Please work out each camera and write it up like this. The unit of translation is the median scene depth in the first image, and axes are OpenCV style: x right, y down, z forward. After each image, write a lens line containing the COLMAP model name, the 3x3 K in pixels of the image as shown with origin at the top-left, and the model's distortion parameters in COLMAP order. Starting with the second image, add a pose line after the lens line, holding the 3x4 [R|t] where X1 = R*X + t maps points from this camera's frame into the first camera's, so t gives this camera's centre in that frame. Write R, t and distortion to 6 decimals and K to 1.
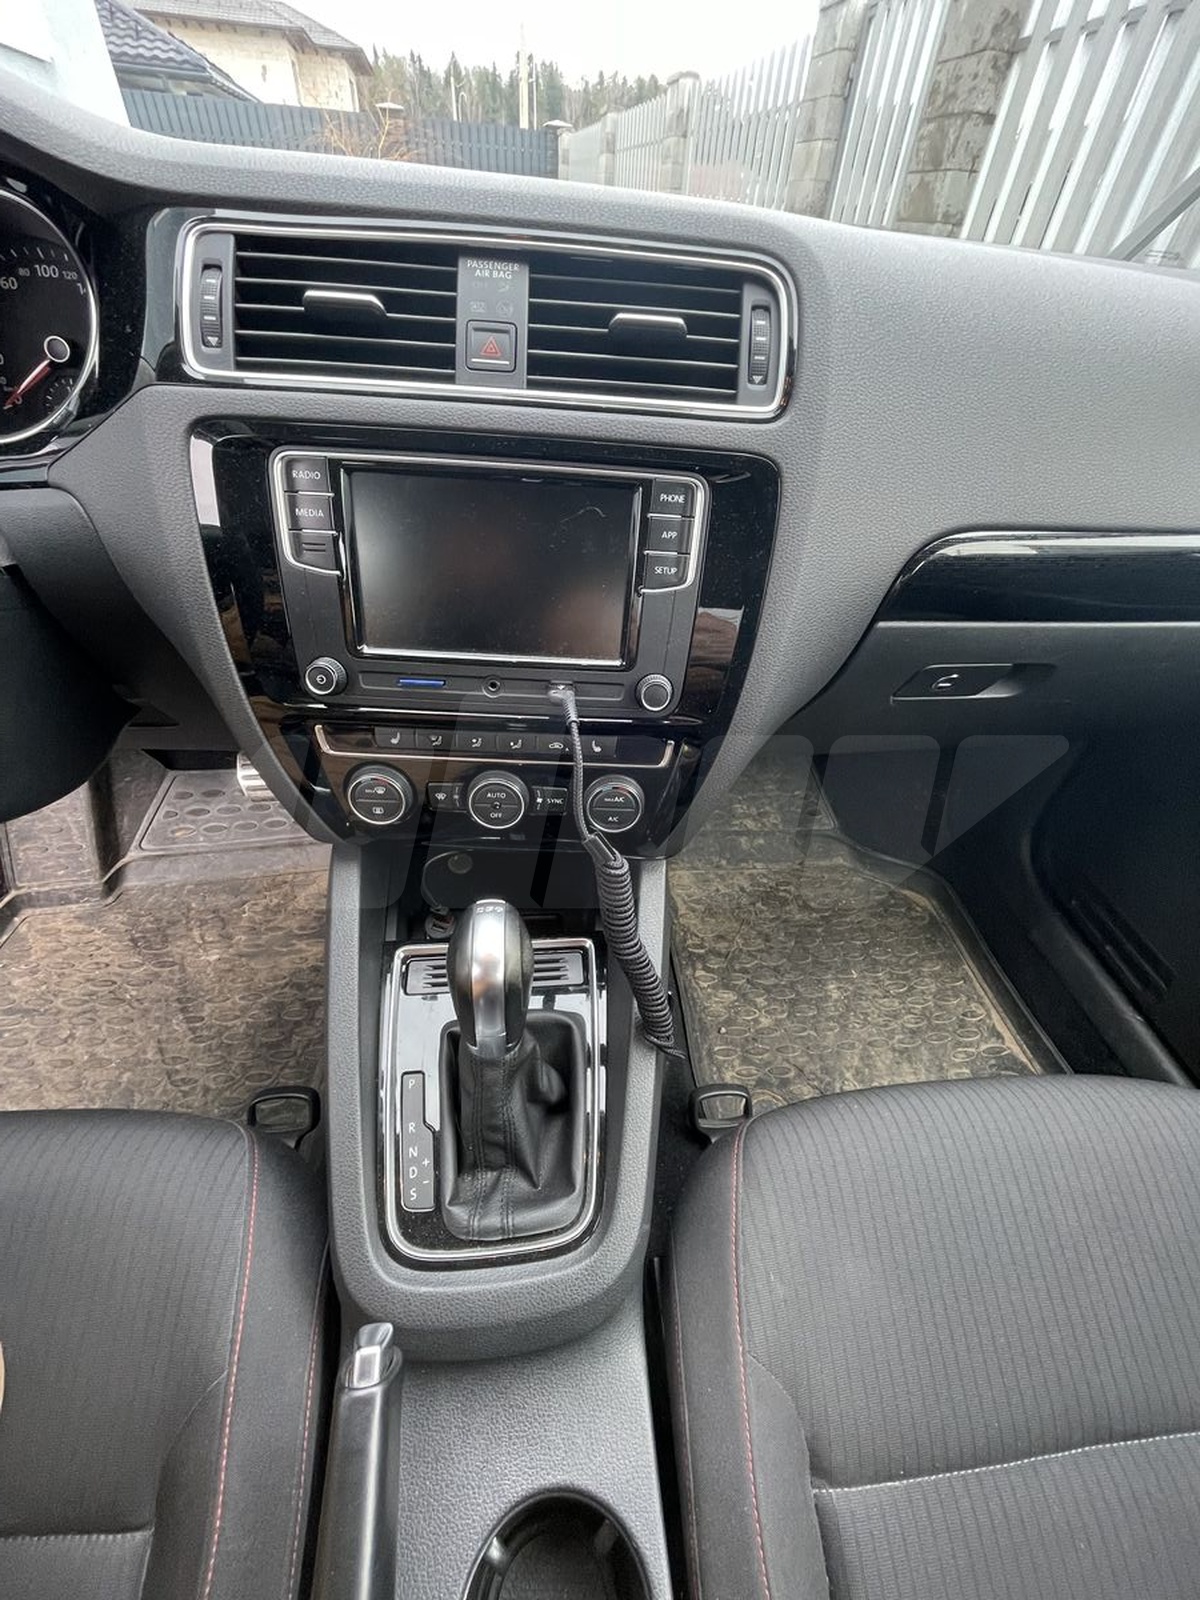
lens RADIAL K [[647.8, 0, 609.6], [0, 647.8, 790.9], [0, 0, 1]] dist [0.001284, 0.000590]
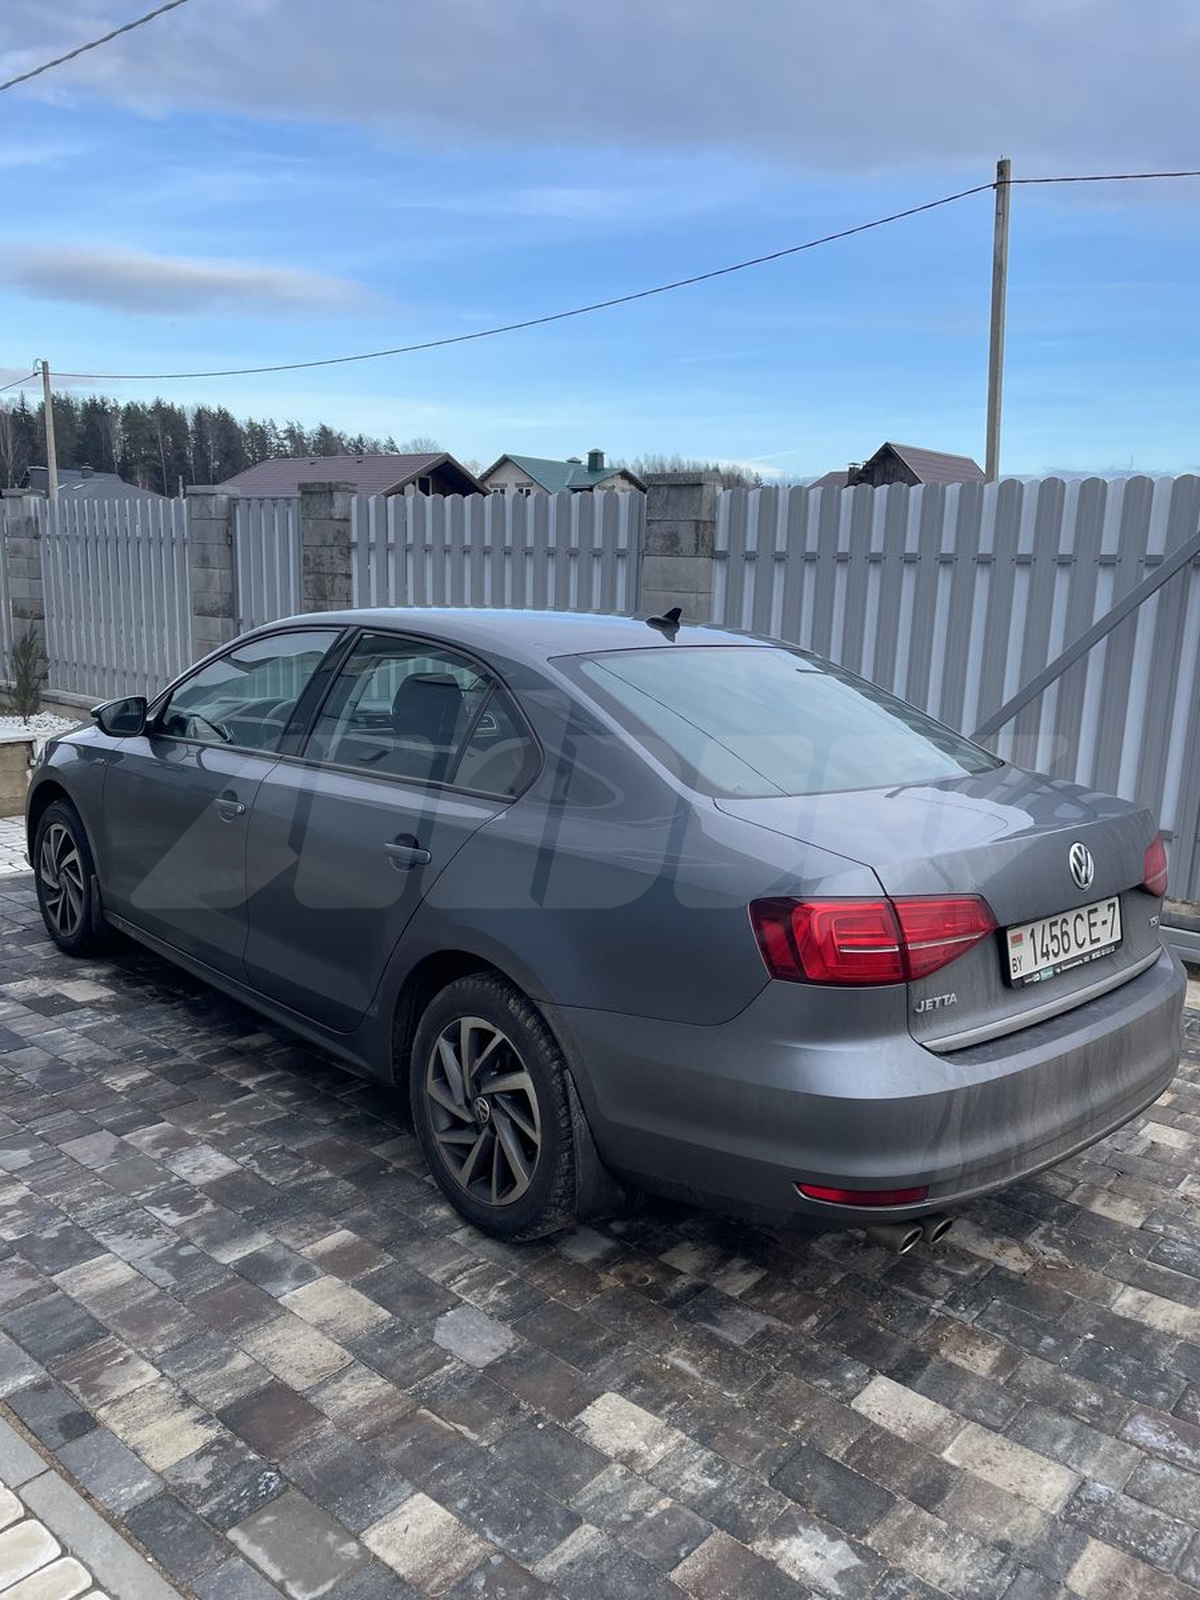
lens RADIAL K [[1190.4, 0, 622.7], [0, 1190.4, 798.7], [0, 0, 1]] dist [0.099860, -0.121191]
pose [[0.792342, -0.144635, 0.592685, -0.656157], [0.410307, 0.845290, -0.342247, 0.653951], [-0.451490, 0.514359, 0.729104, -1.086933]]
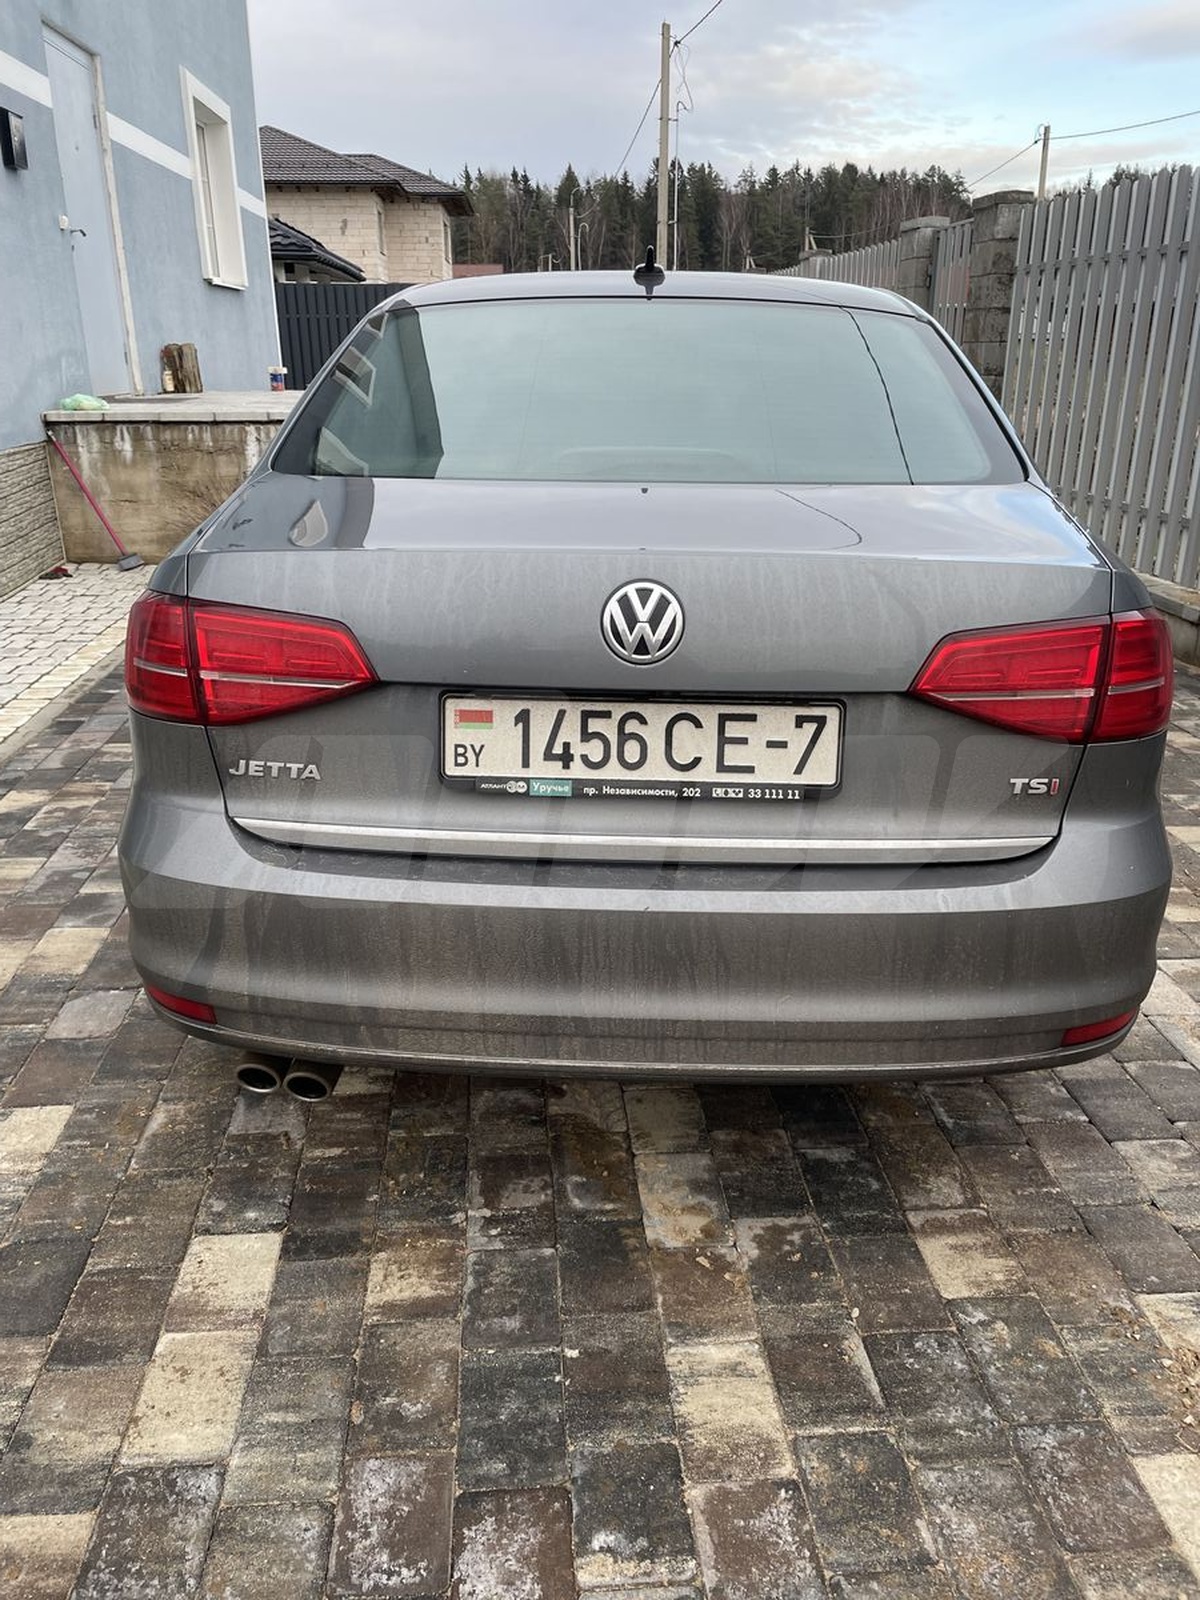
lens RADIAL K [[1199.3, 0, 609.6], [0, 1199.3, 795.1], [0, 0, 1]] dist [0.091614, -0.110770]
pose [[0.988798, -0.008904, -0.148994, 0.141162], [-0.044829, 0.934417, -0.353350, 0.771401], [0.142369, 0.356071, 0.923550, -1.016509]]
